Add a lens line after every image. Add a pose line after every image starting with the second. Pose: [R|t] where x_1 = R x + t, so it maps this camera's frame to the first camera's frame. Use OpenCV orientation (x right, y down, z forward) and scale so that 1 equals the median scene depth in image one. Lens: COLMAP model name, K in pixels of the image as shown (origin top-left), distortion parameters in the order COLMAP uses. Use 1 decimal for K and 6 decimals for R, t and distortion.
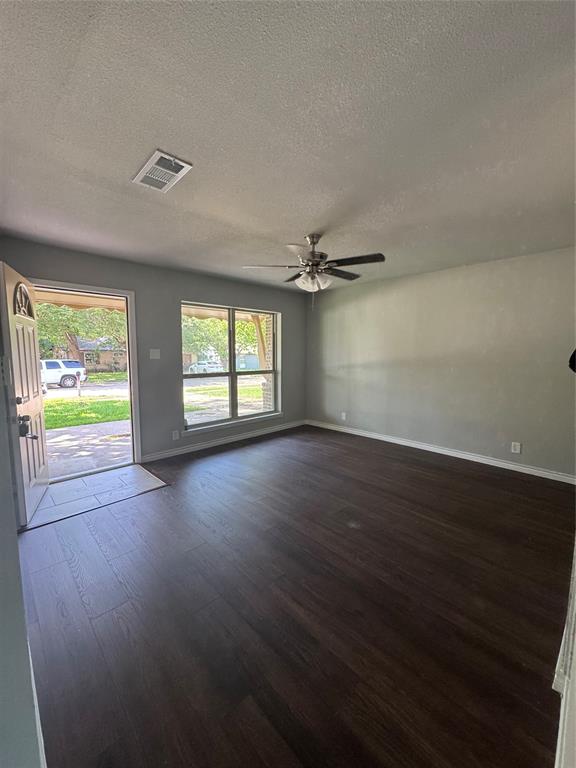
lens RADIAL K [[308.5, 0, 288.5], [0, 308.5, 384.8], [0, 0, 1]] dist [0.000188, 0.000547]
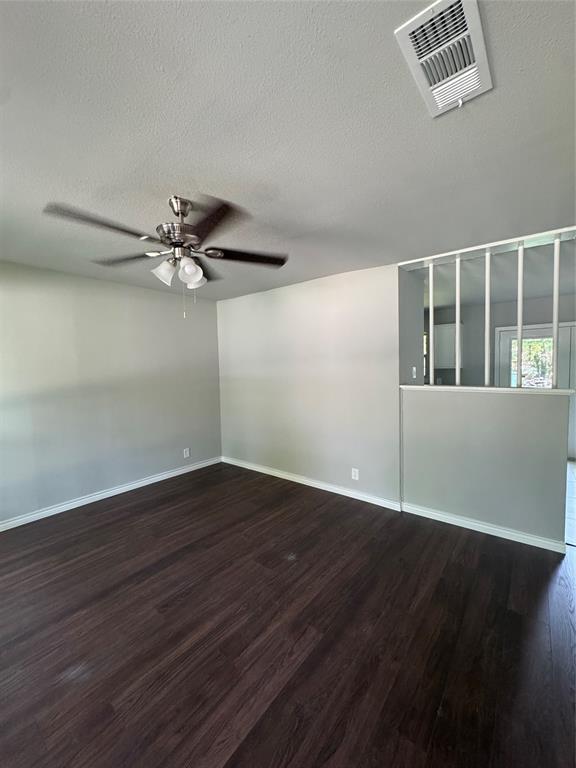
lens RADIAL K [[308.5, 0, 289.3], [0, 308.5, 383.5], [0, 0, 1]] dist [0.000188, 0.000547]
pose [[-0.126326, -0.056979, 0.990351, -0.472104], [0.122945, 0.989752, 0.072627, -0.097759], [-0.984341, 0.130933, -0.118026, 0.704057]]
